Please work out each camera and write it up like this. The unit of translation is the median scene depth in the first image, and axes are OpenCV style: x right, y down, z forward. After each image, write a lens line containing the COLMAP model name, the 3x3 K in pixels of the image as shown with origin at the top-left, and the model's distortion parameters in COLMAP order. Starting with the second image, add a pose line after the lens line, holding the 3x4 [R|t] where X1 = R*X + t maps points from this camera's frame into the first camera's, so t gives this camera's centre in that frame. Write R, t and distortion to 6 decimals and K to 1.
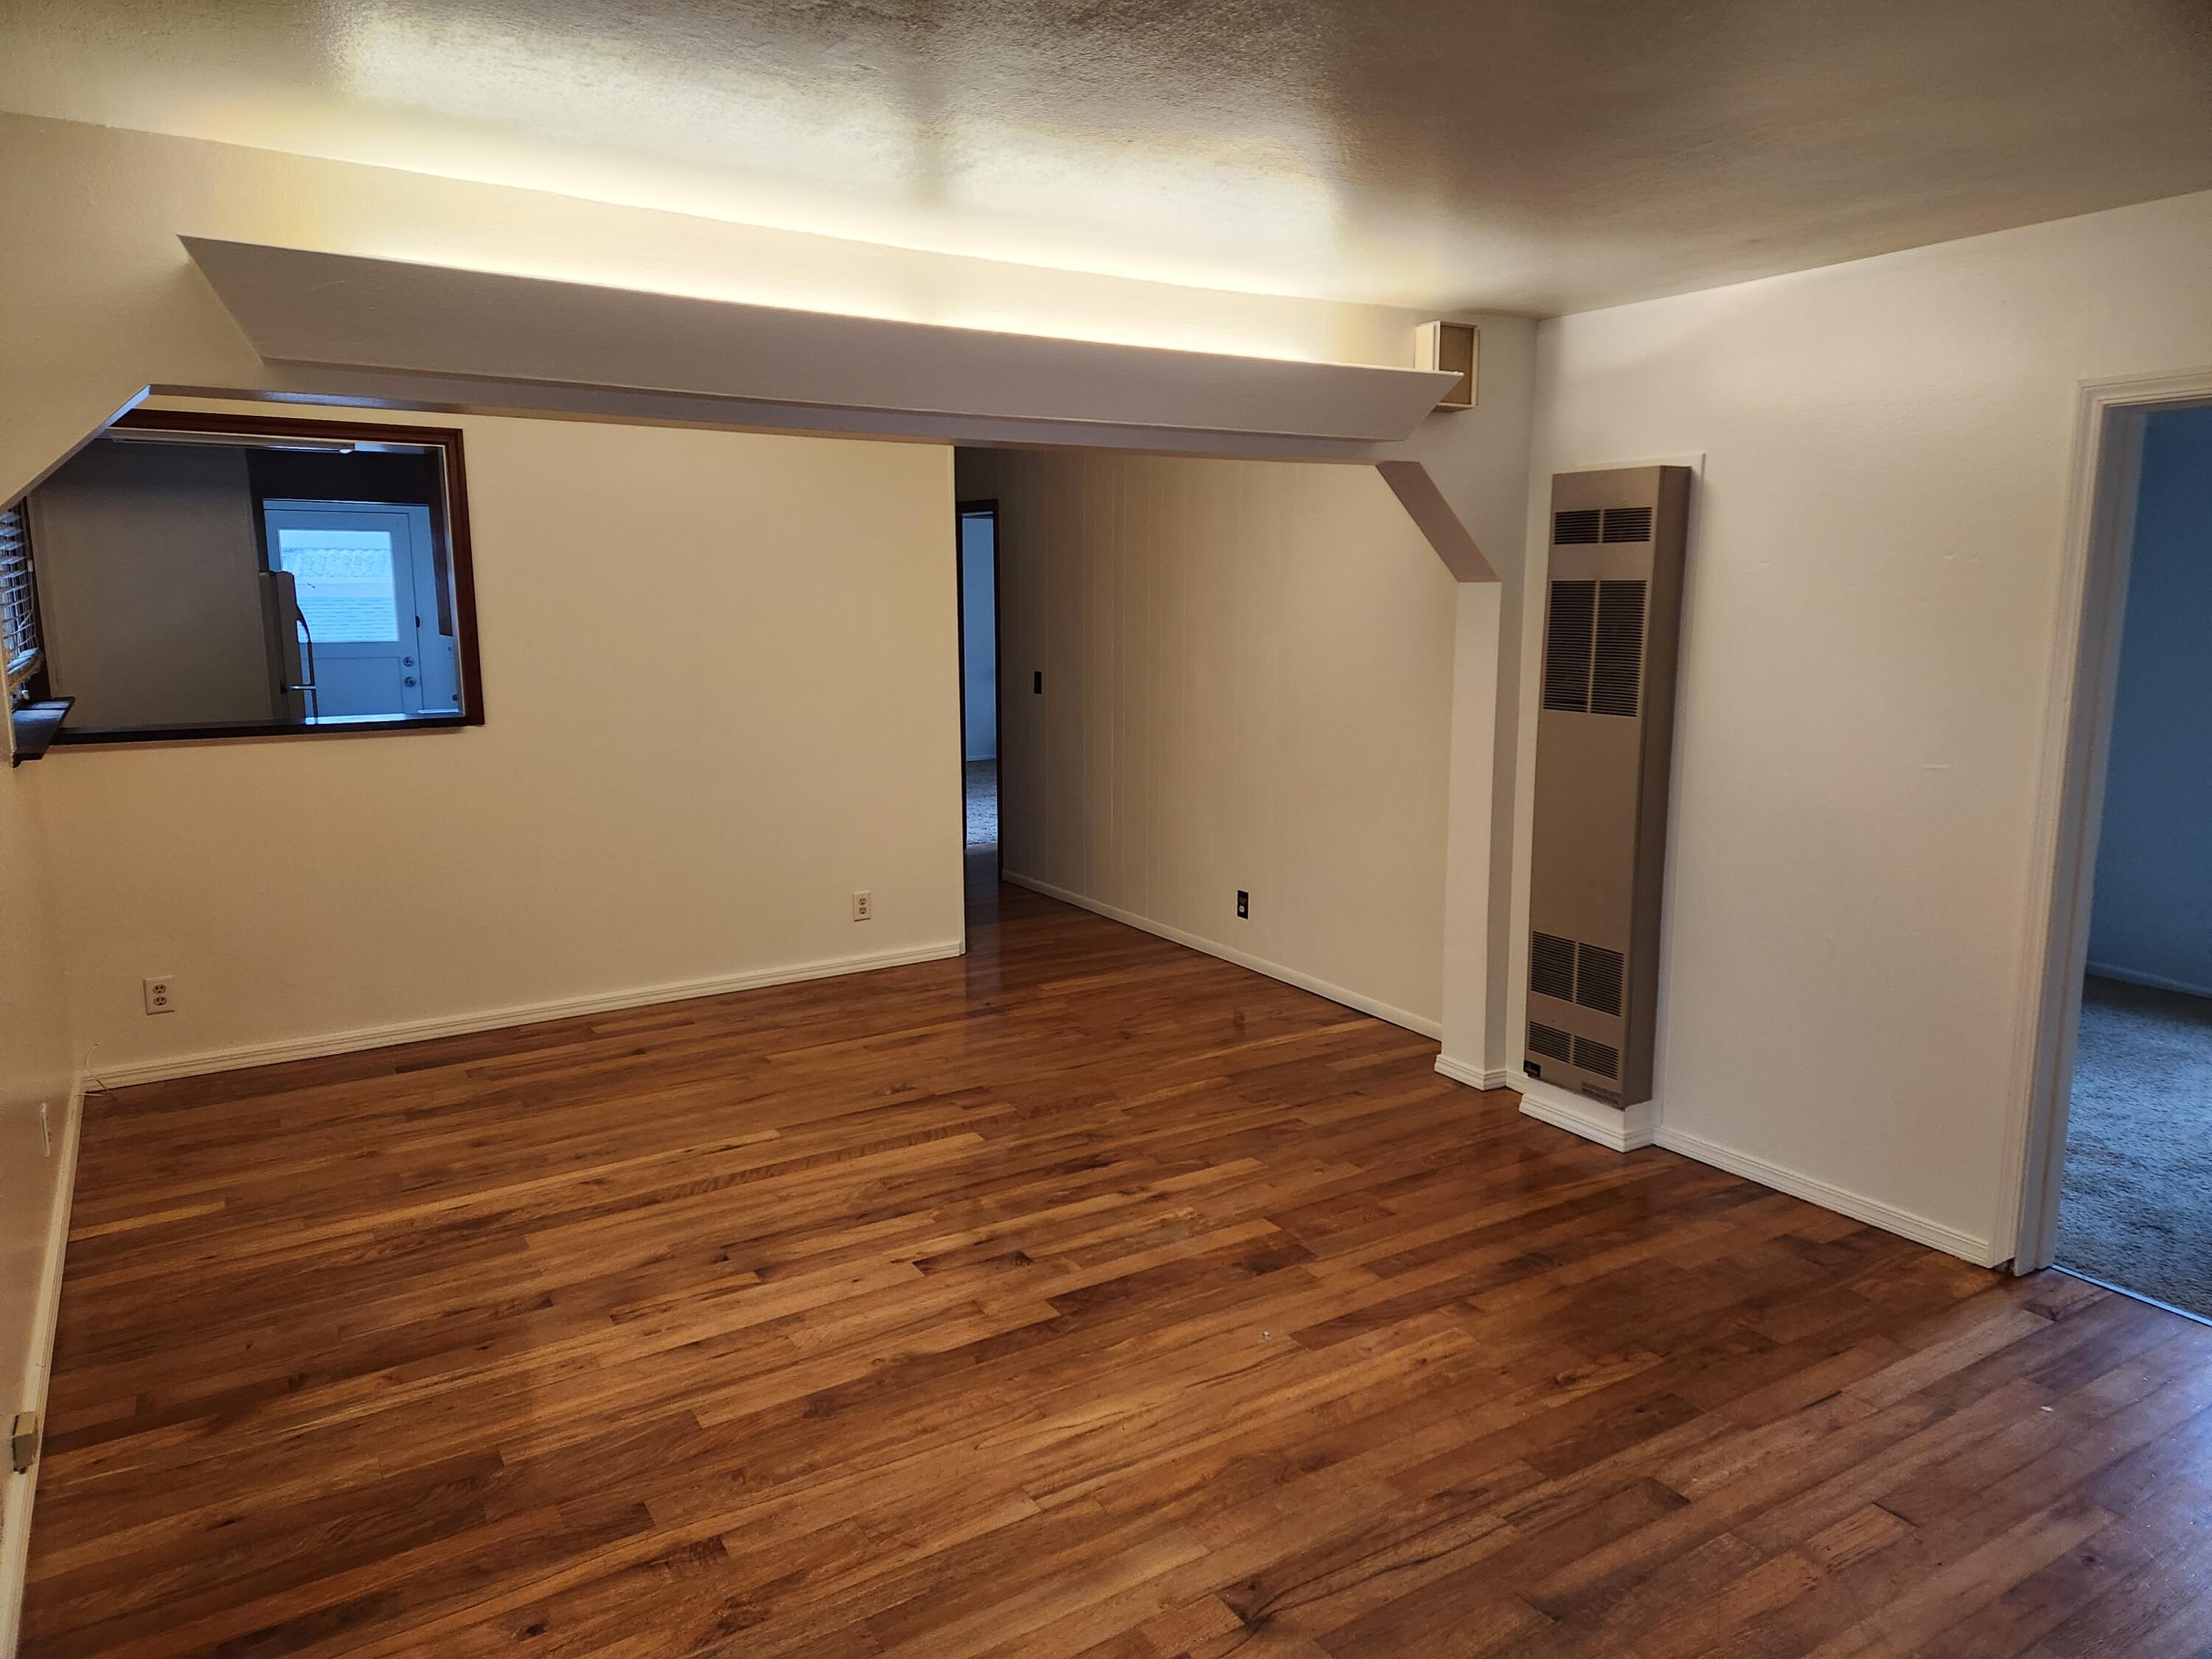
lens RADIAL K [[1470.0, 0, 1106.6], [0, 1470.0, 820.2], [0, 0, 1]] dist [0.089888, -0.073307]
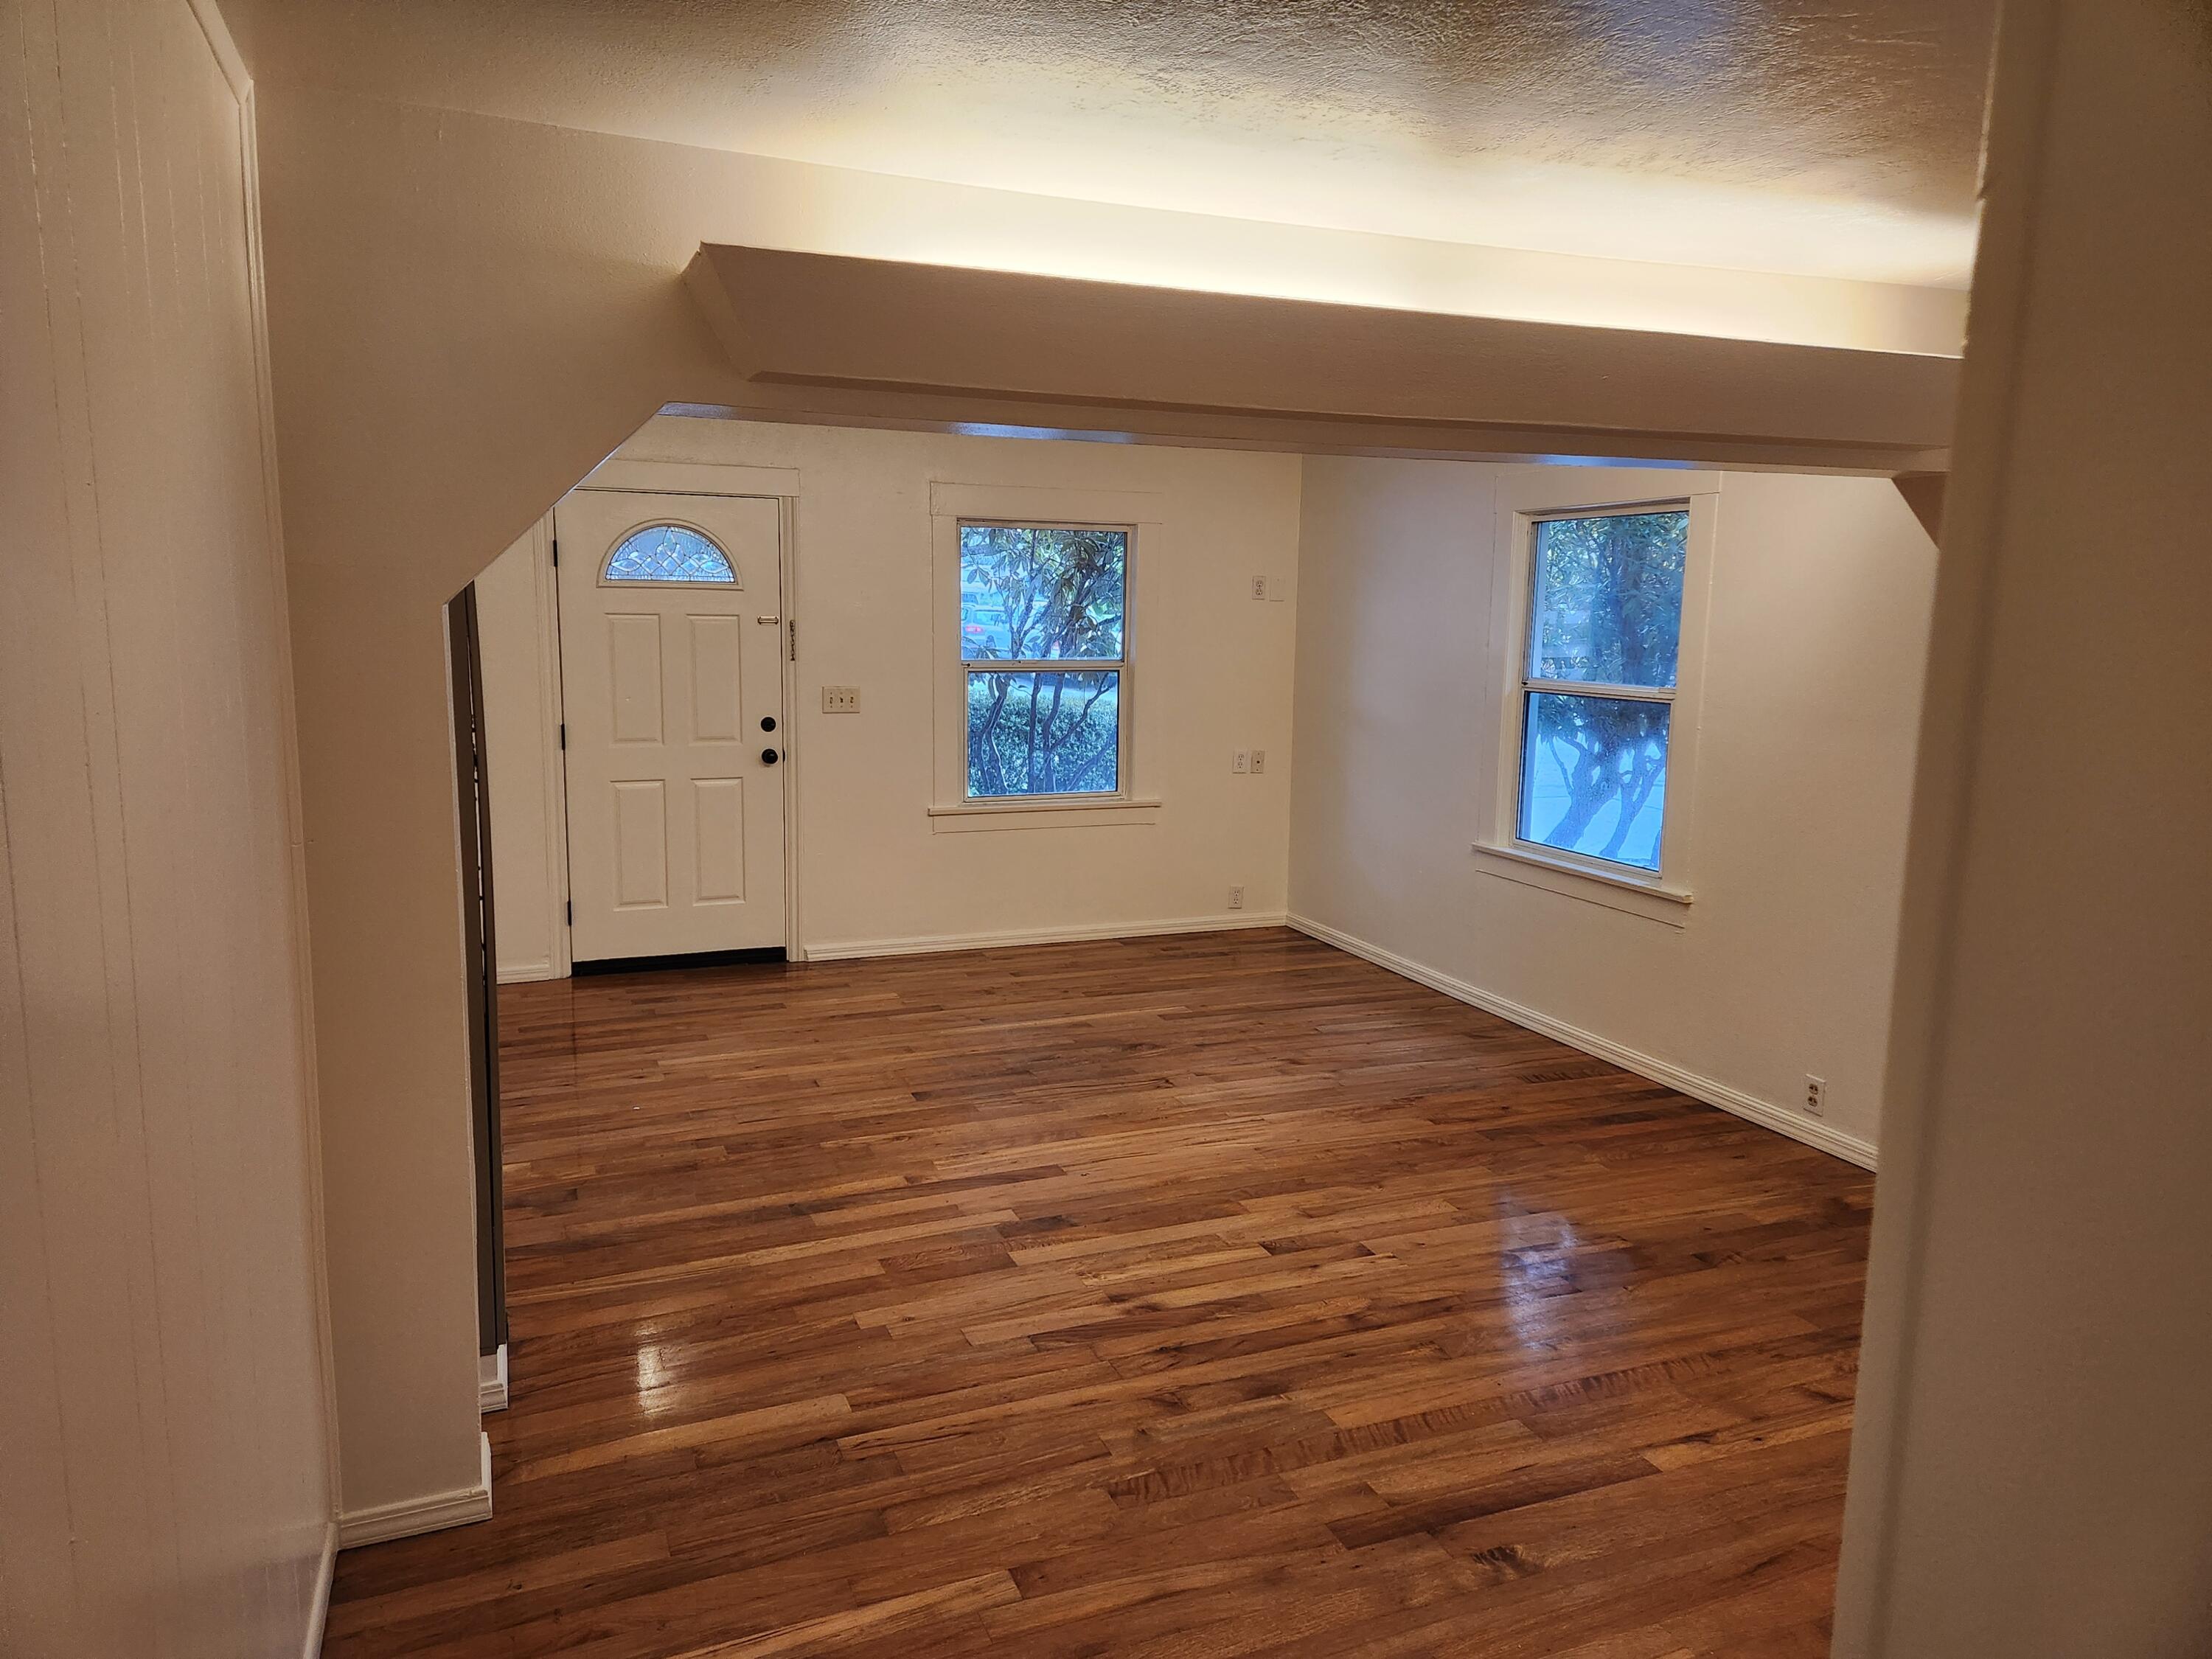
lens RADIAL K [[1469.3, 0, 1072.6], [0, 1469.3, 807.4], [0, 0, 1]] dist [0.086890, -0.080796]
pose [[-0.981702, -0.036952, 0.186806, -0.095666], [0.021040, 0.953936, 0.299270, -0.296046], [-0.189260, 0.297725, -0.935703, 1.756334]]
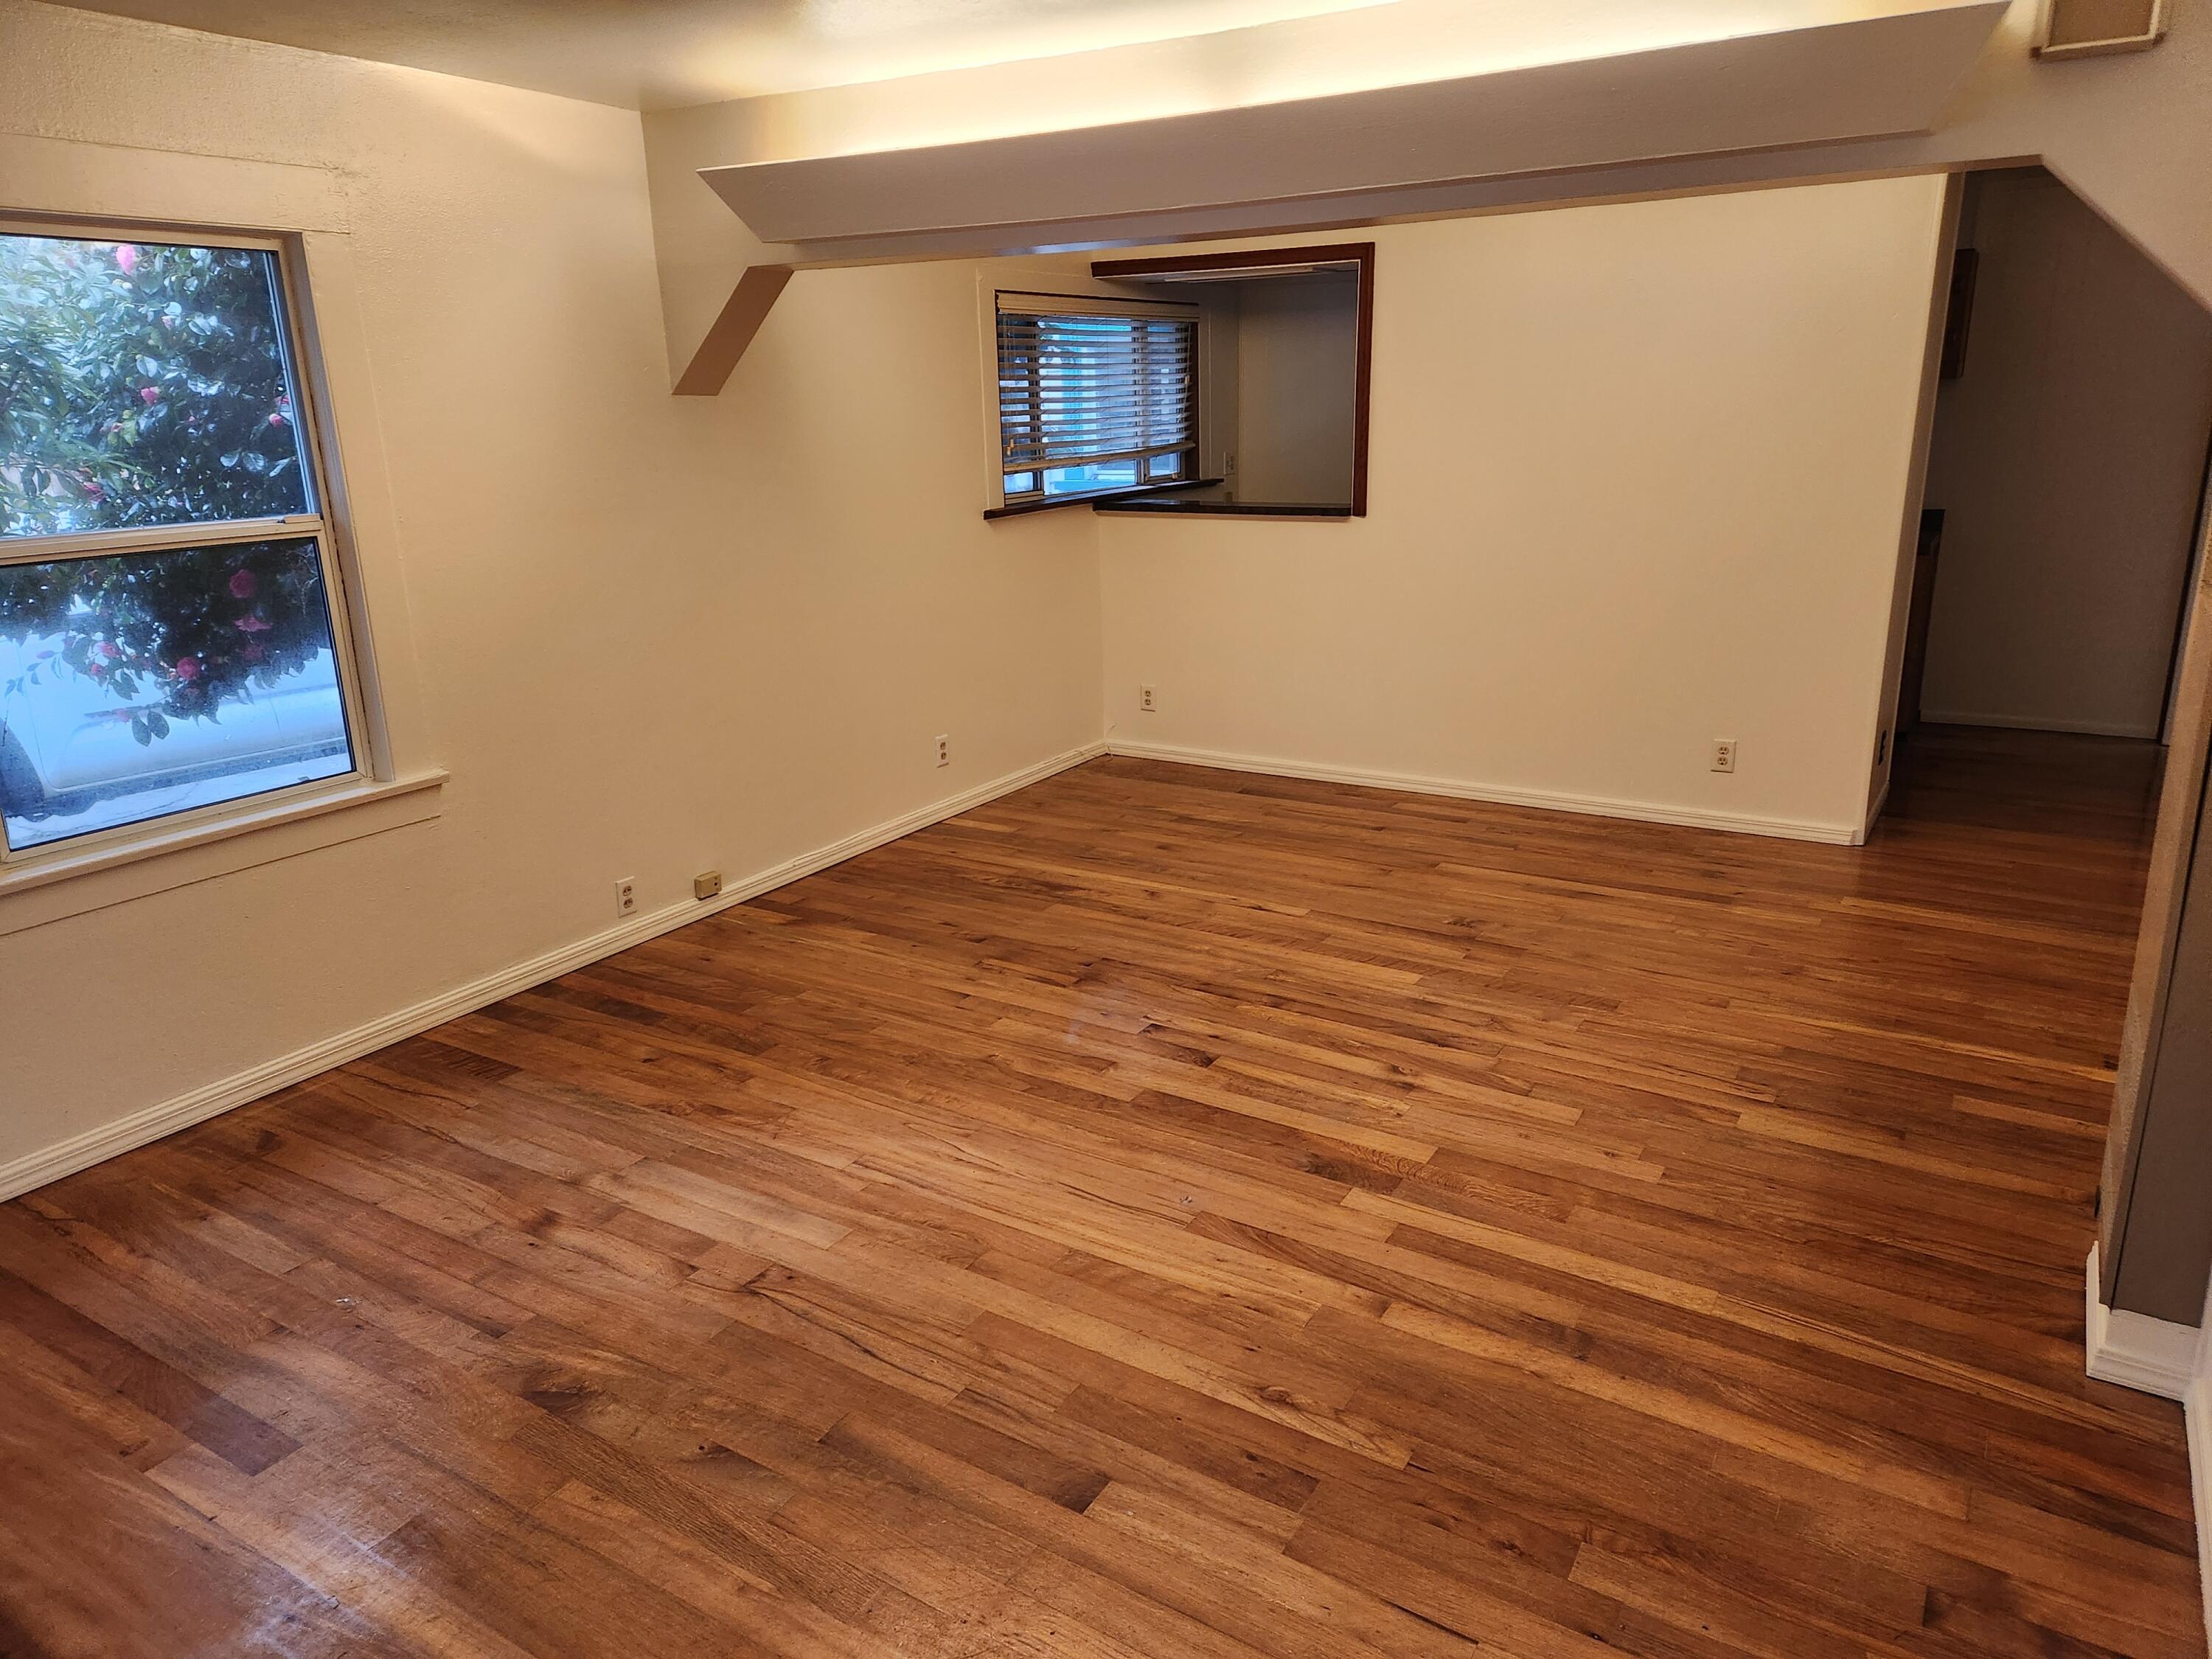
lens RADIAL K [[1470.0, 0, 1106.6], [0, 1470.0, 820.2], [0, 0, 1]] dist [0.089888, -0.073307]
pose [[0.435955, 0.243619, -0.866367, 0.695783], [-0.127230, 0.969680, 0.208648, -0.066017], [0.890929, 0.019267, 0.453733, 0.426574]]
